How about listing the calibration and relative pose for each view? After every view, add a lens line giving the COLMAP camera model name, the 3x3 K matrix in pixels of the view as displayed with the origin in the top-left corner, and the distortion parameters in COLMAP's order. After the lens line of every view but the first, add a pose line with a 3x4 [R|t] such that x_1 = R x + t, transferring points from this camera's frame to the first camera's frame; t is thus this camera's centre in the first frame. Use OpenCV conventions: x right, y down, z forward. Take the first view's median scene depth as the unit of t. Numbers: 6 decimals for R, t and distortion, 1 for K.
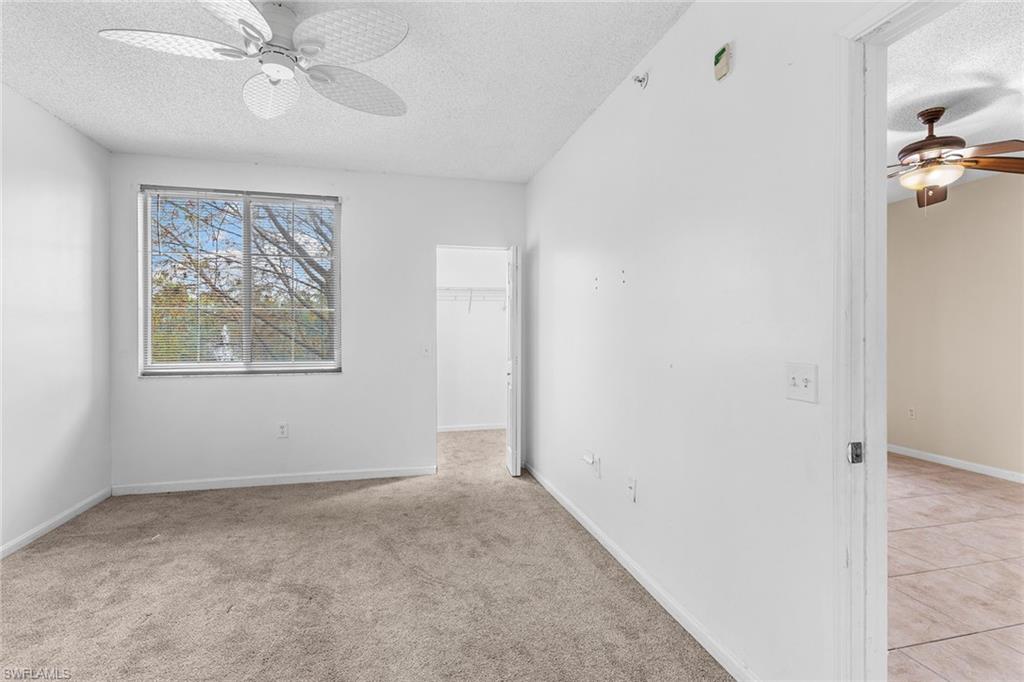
lens RADIAL K [[484.3, 0, 514.0], [0, 484.3, 338.6], [0, 0, 1]] dist [-0.002510, -0.000229]
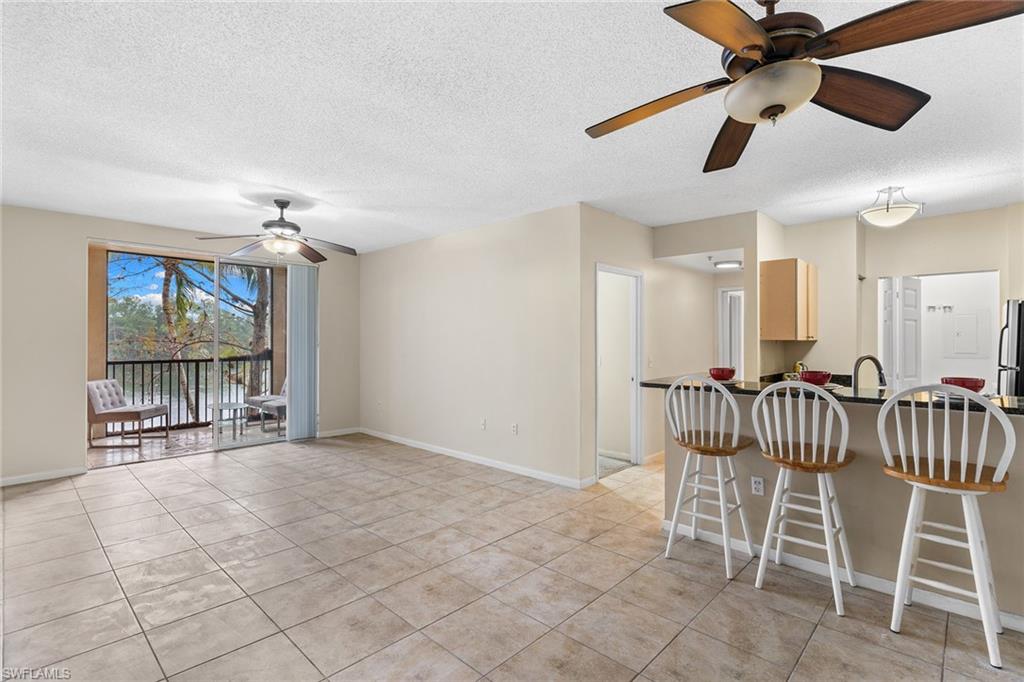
lens RADIAL K [[484.3, 0, 514.0], [0, 484.3, 338.6], [0, 0, 1]] dist [-0.002510, -0.000229]
pose [[0.840551, 0.004910, 0.541709, 0.664289], [-0.002561, 0.999984, -0.005091, -0.047354], [-0.541726, 0.002892, 0.840550, -0.613903]]
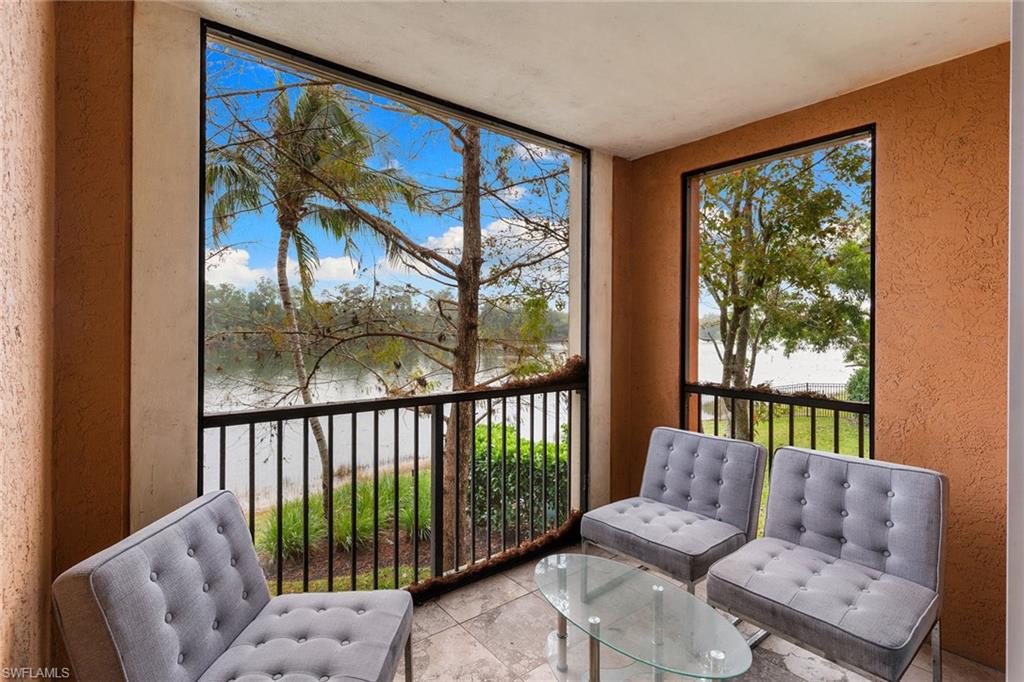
lens RADIAL K [[483.2, 0, 515.4], [0, 483.2, 325.8], [0, 0, 1]] dist [0.000406, 0.000019]
pose [[0.903769, 0.009141, 0.427923, 0.377578], [-0.008507, 0.999958, -0.003394, -0.065317], [-0.427937, -0.000573, 0.903809, 1.663568]]
